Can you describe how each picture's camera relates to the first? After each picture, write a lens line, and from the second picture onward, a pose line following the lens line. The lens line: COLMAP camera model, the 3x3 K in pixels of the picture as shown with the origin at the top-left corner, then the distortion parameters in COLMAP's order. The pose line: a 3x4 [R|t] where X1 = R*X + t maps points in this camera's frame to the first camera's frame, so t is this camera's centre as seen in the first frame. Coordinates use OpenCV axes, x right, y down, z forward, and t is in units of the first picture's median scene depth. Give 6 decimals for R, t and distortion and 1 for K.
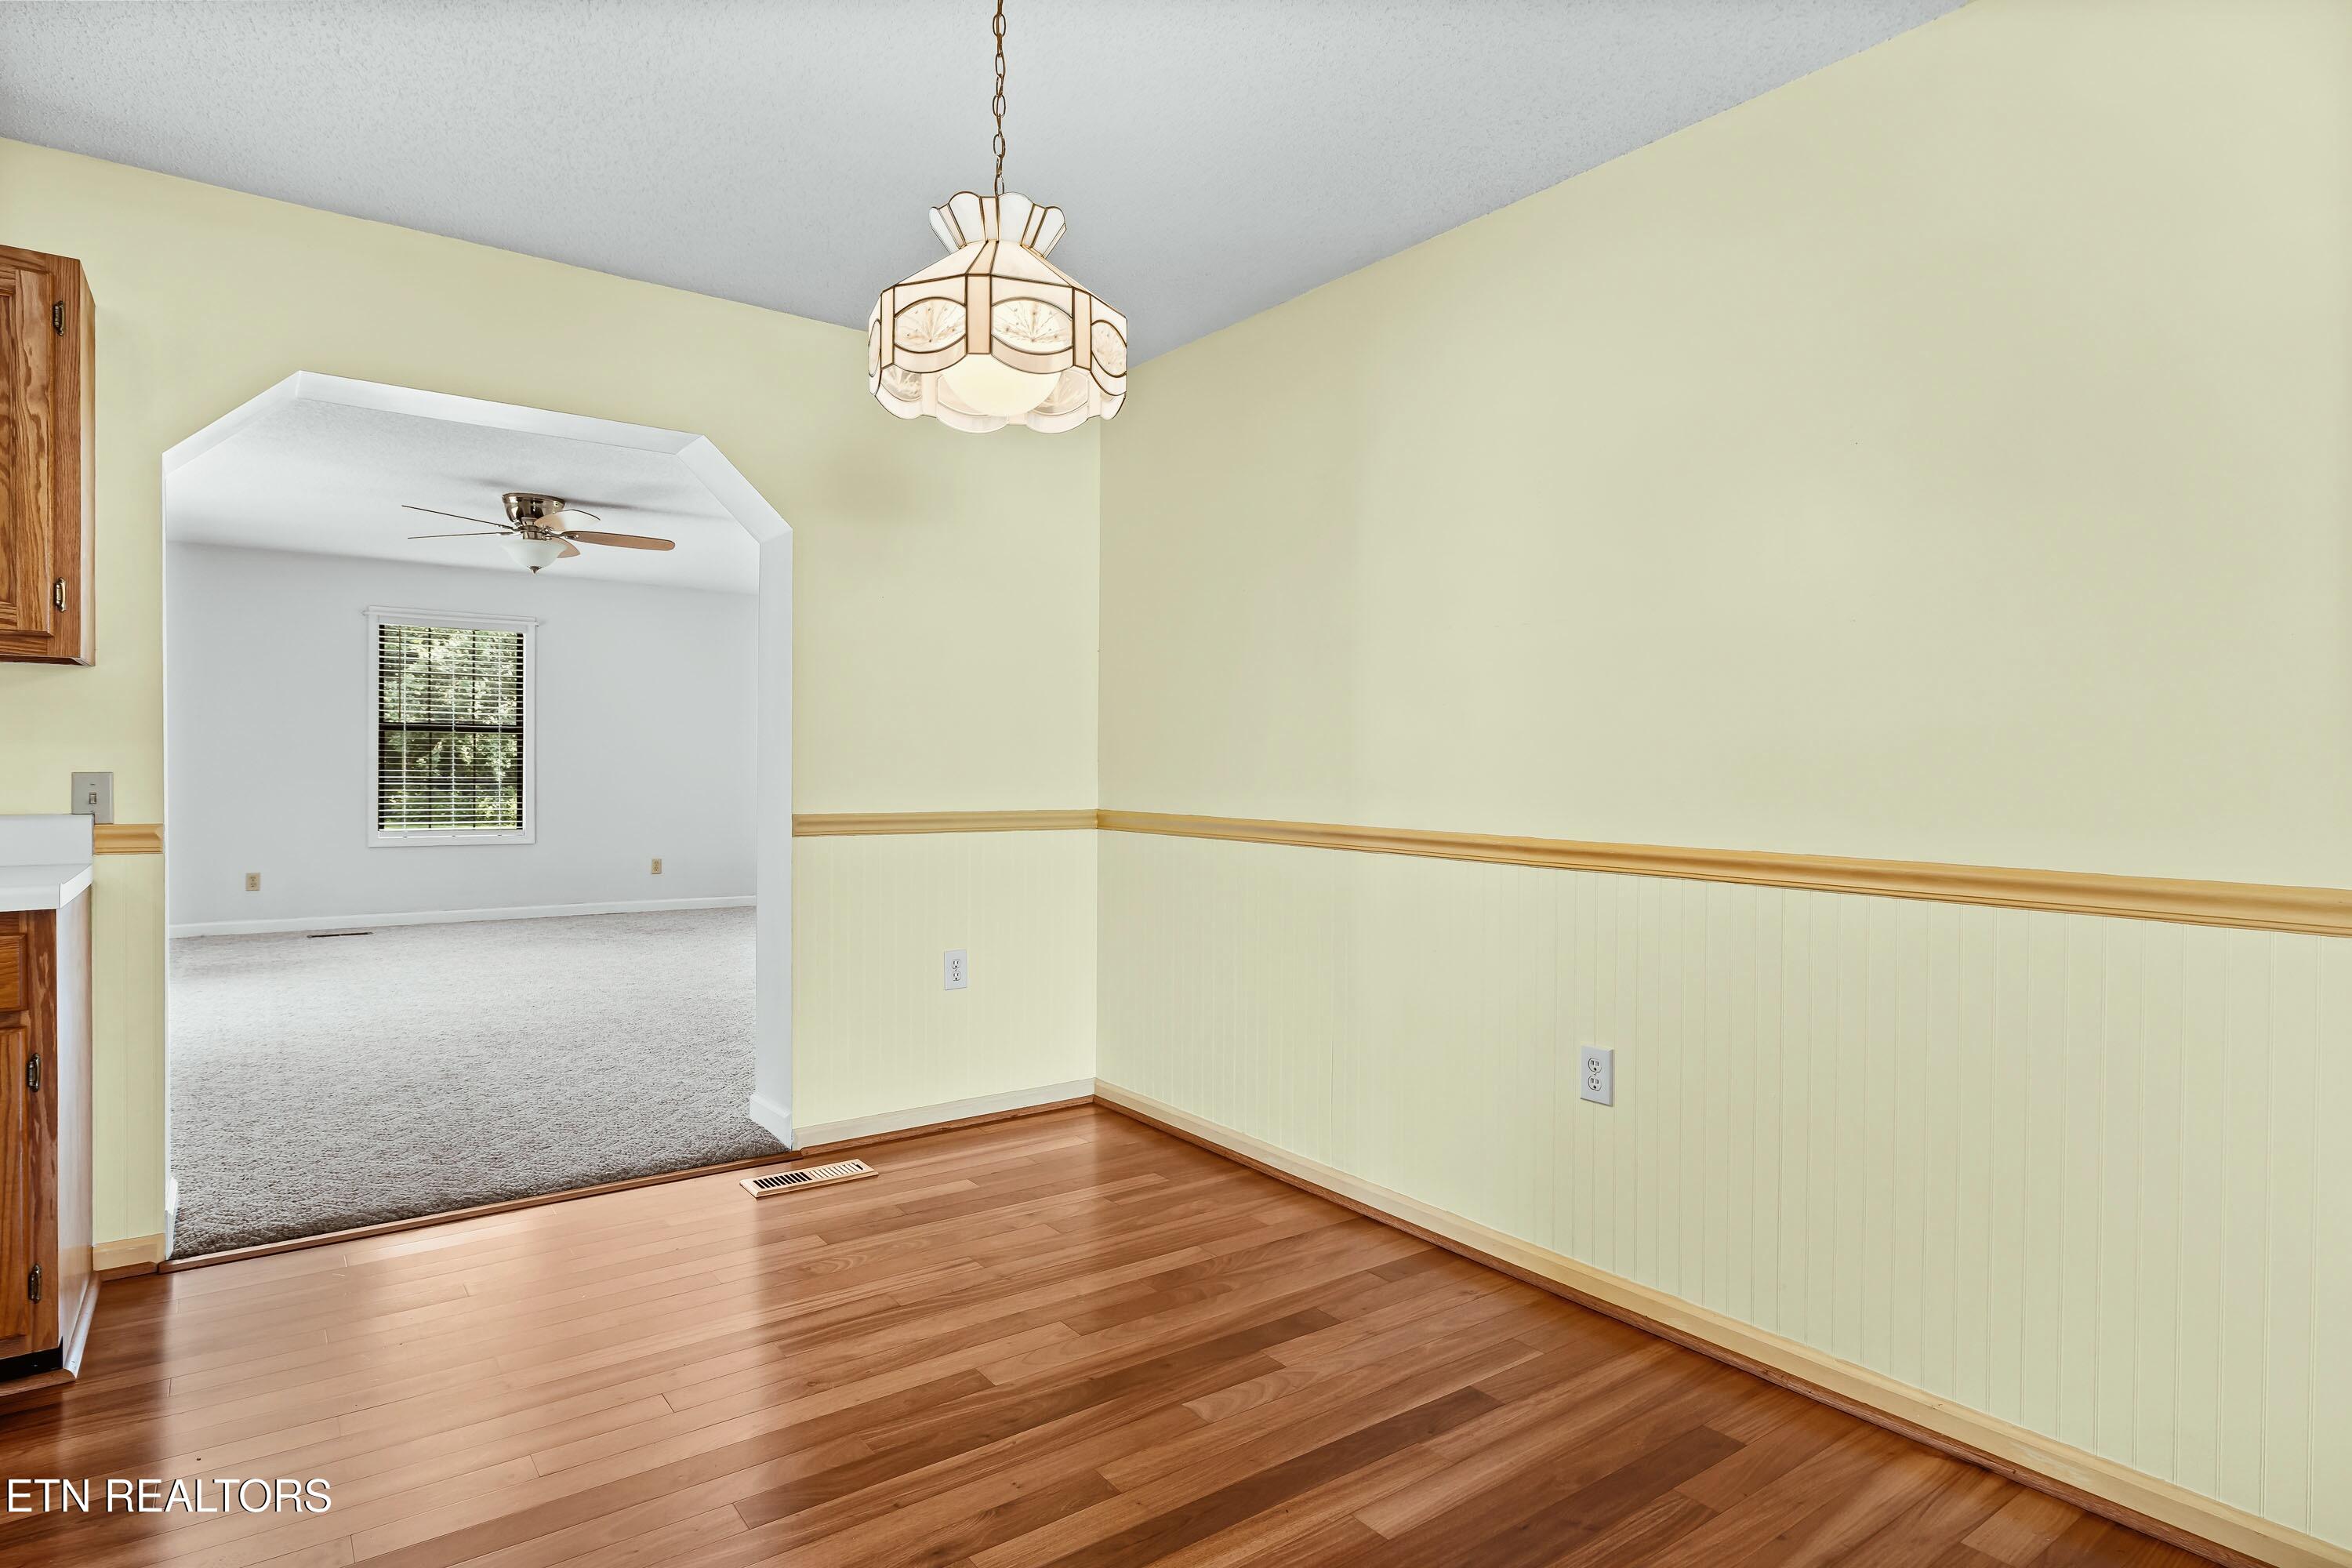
lens RADIAL K [[1292.3, 0, 1176.0], [0, 1292.3, 784.0], [0, 0, 1]] dist [0.000462, -0.000038]
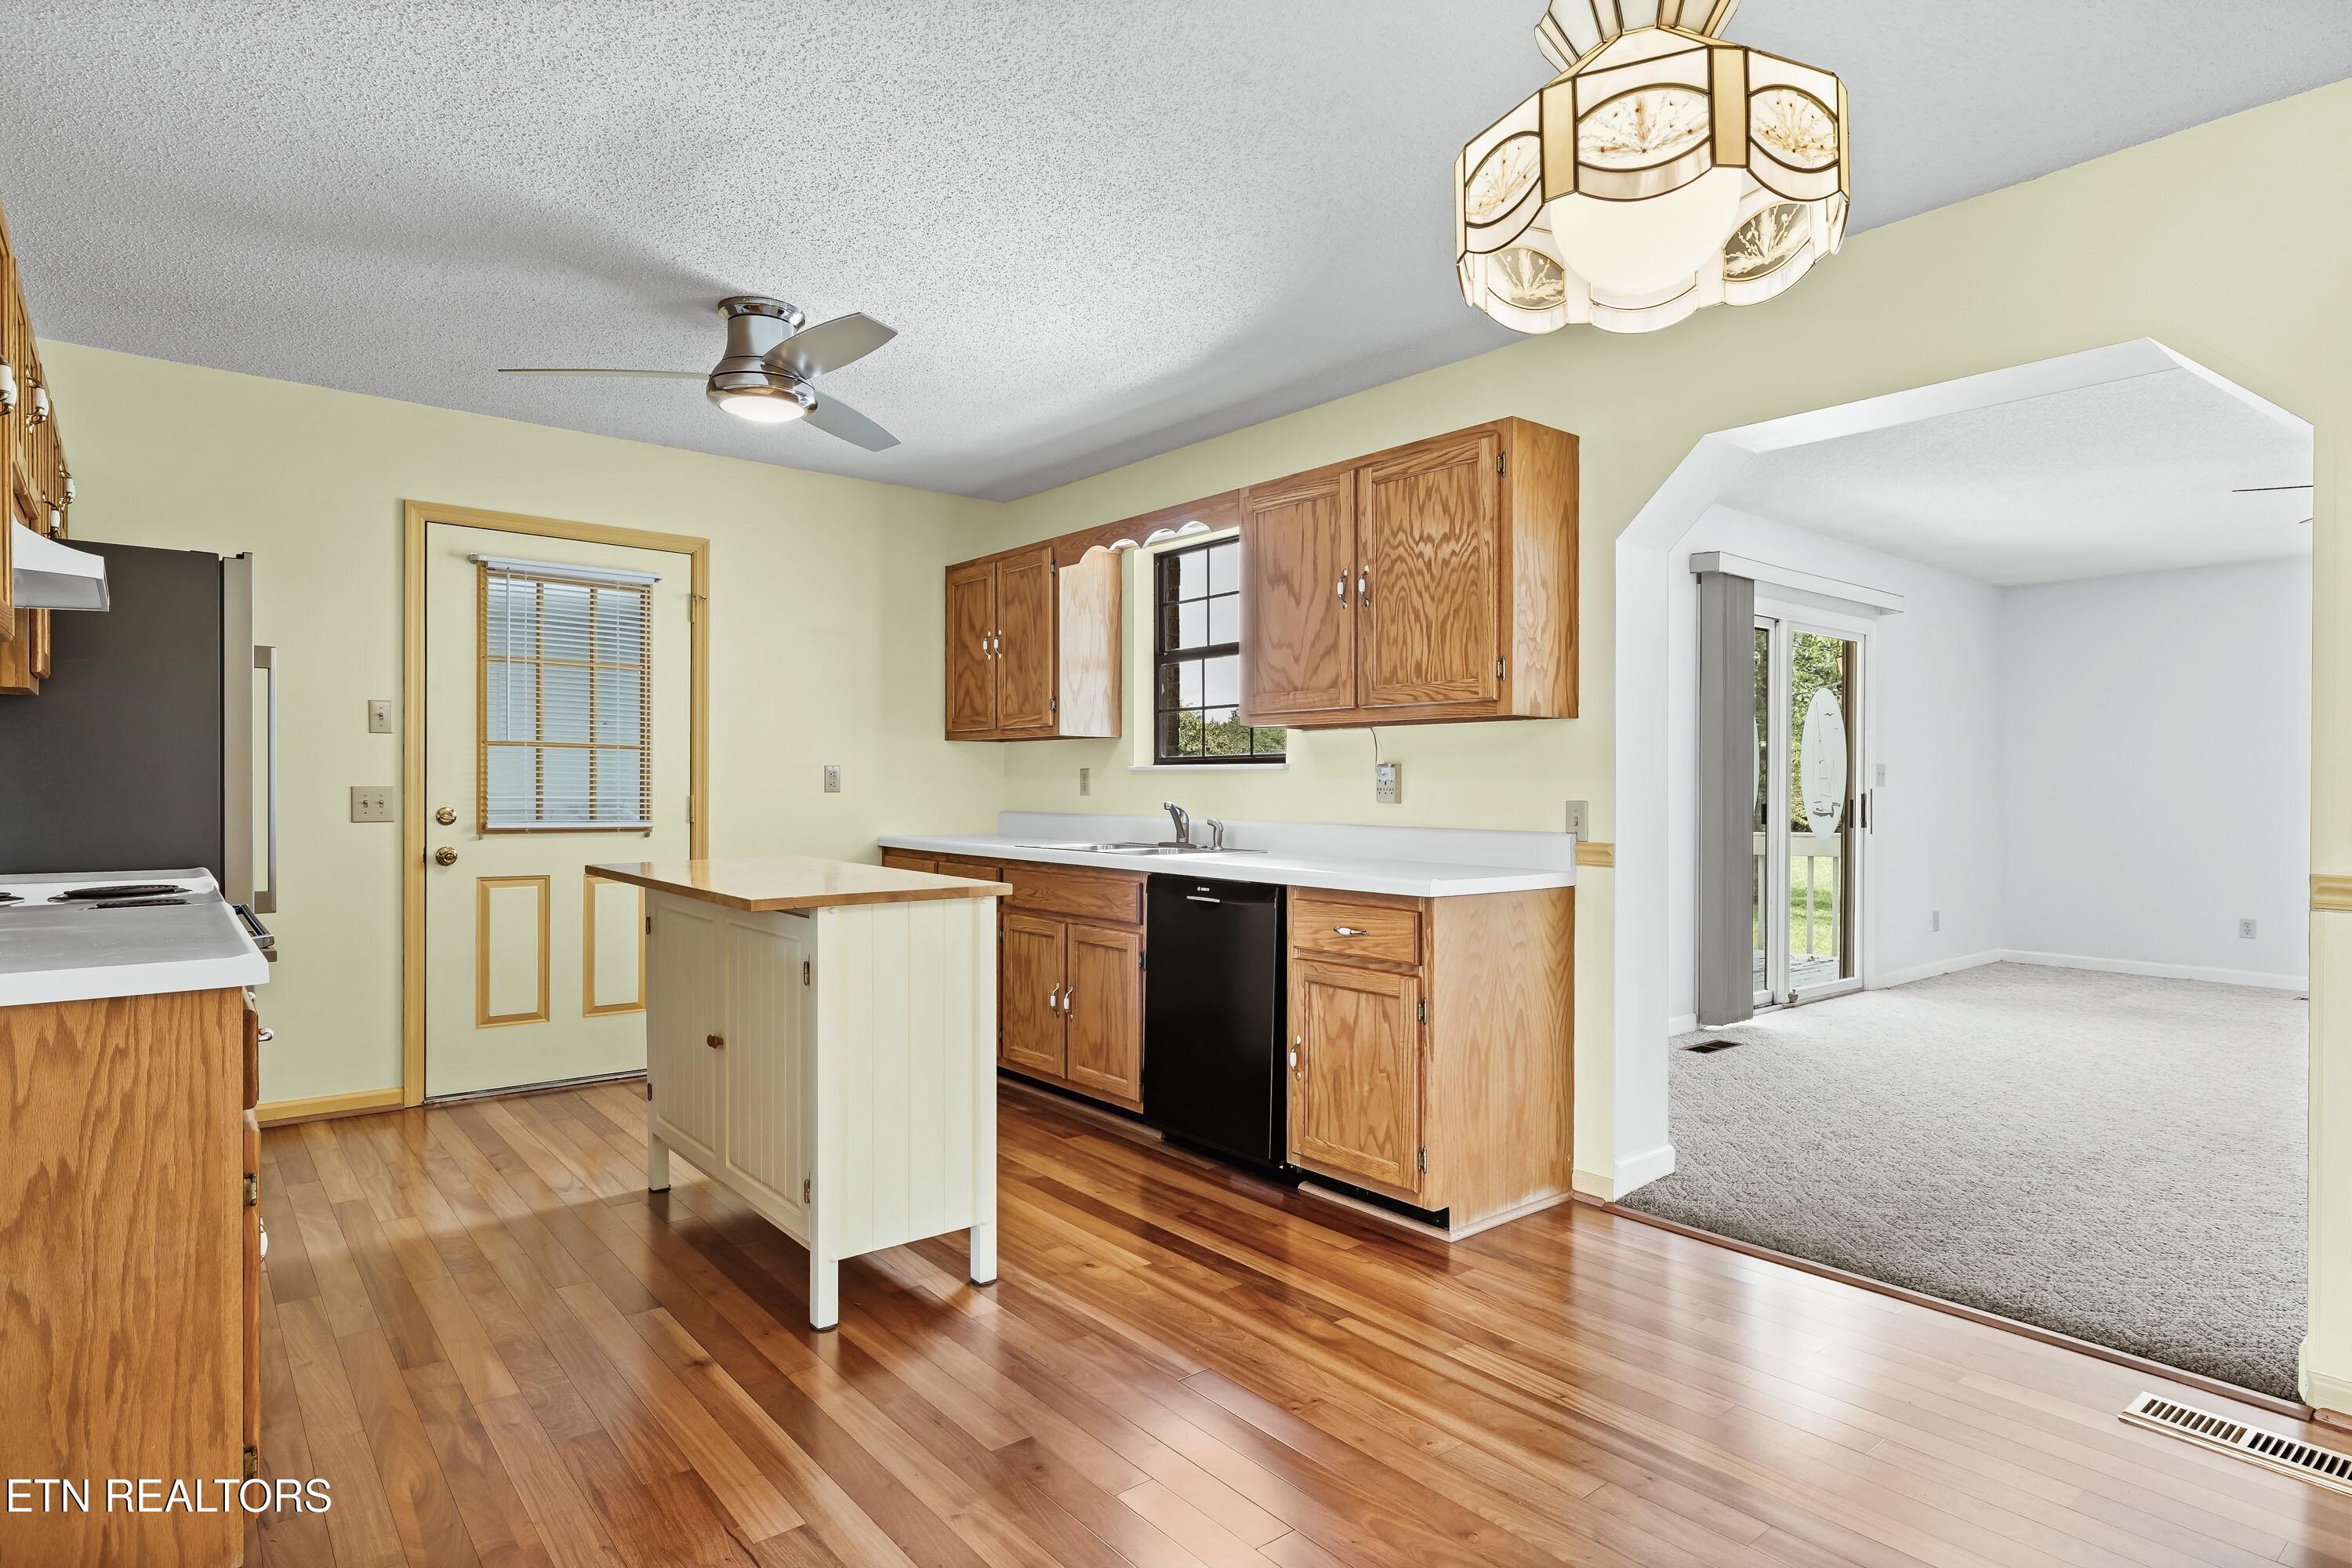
lens RADIAL K [[1242.9, 0, 1181.8], [0, 1242.9, 795.3], [0, 0, 1]] dist [-0.001005, -0.000493]
pose [[0.046851, -0.001781, -0.998900, 0.318840], [-0.020954, 0.999777, -0.002766, -0.002515], [0.998682, 0.021060, 0.046803, 0.460474]]
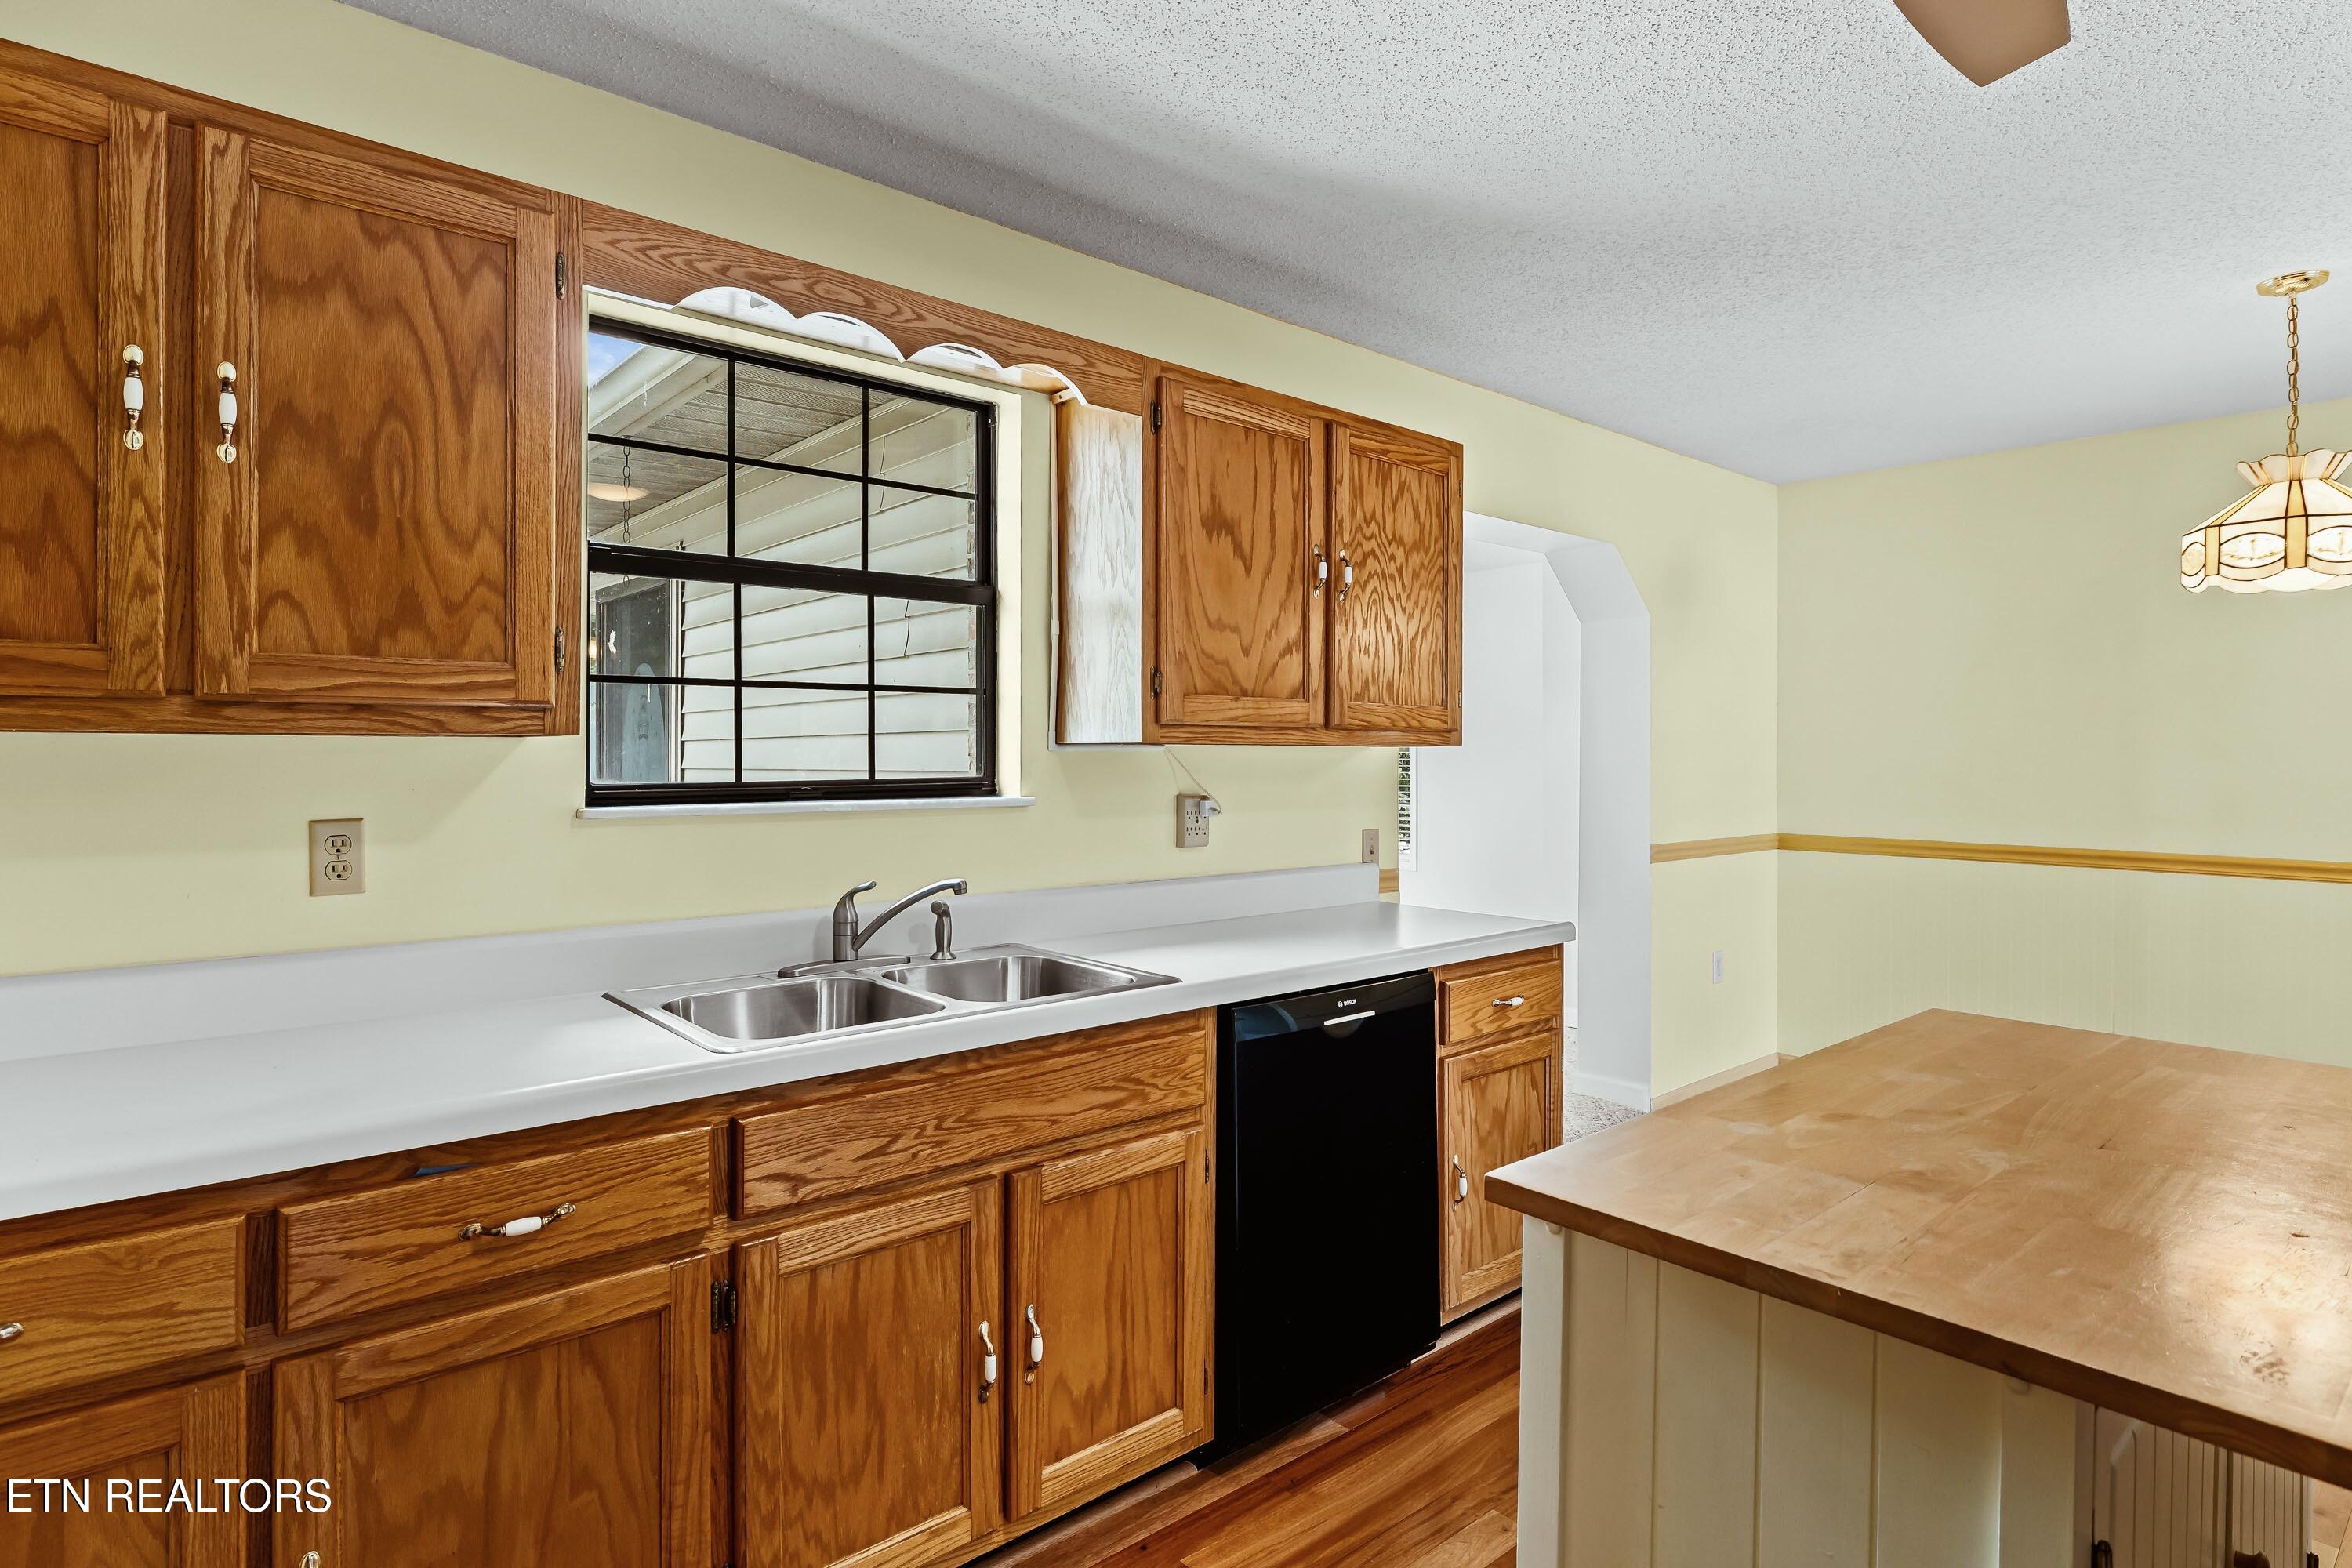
lens RADIAL K [[1217.3, 0, 1122.0], [0, 1217.3, 756.8], [0, 0, 1]] dist [0.001266, 0.000062]
pose [[0.998684, -0.010998, 0.050087, -0.956867], [0.011803, 0.999806, -0.015800, -0.054539], [-0.049904, 0.016371, 0.998620, -0.166141]]
